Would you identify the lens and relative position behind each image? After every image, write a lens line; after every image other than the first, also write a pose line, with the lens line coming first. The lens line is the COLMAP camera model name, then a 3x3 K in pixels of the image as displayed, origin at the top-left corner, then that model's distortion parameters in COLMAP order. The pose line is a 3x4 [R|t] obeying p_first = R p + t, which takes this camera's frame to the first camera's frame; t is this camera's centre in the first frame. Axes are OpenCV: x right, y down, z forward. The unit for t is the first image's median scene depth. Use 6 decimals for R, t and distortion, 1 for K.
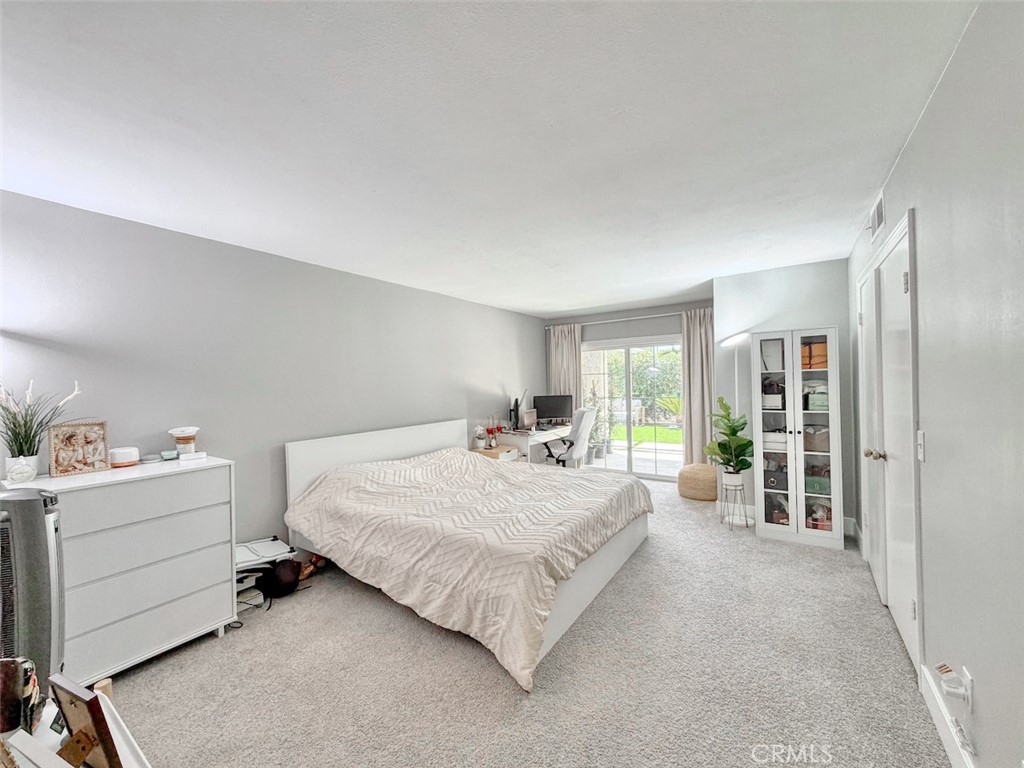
lens RADIAL K [[408.8, 0, 512.0], [0, 408.8, 384.0], [0, 0, 1]] dist [-0.000561, -0.000030]
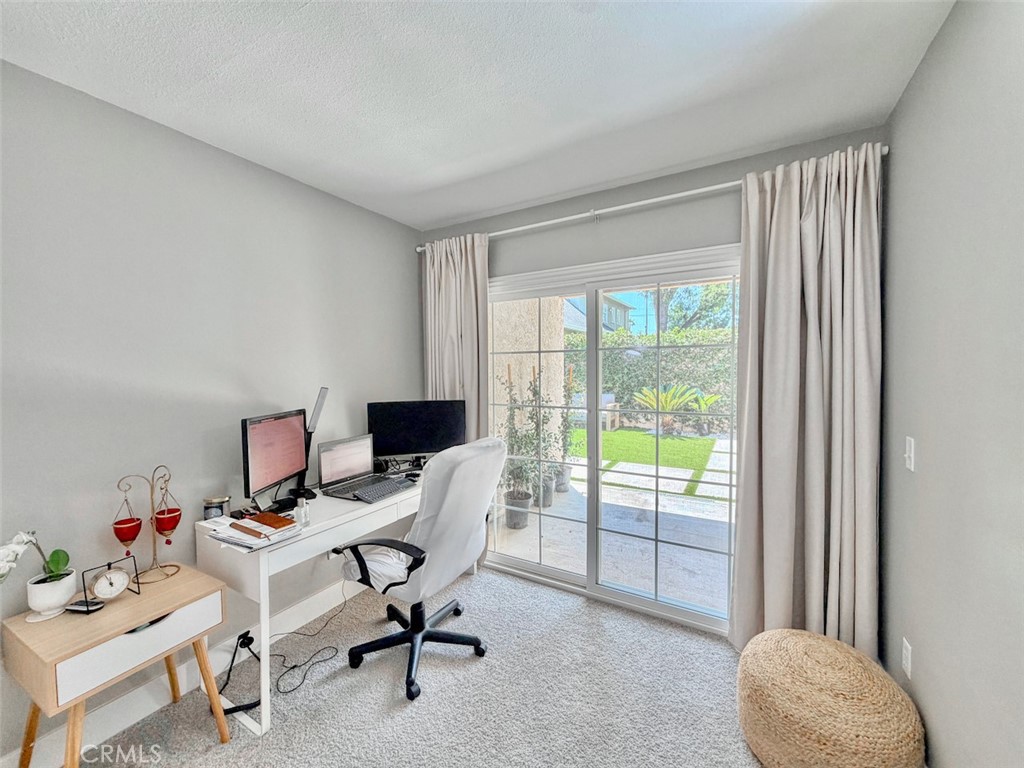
lens RADIAL K [[408.8, 0, 512.0], [0, 408.8, 384.0], [0, 0, 1]] dist [-0.000561, -0.000030]
pose [[0.997677, 0.011592, 0.067123, 0.165301], [-0.013980, 0.999282, 0.035219, -0.005830], [-0.066667, -0.036075, 0.997123, 0.561710]]
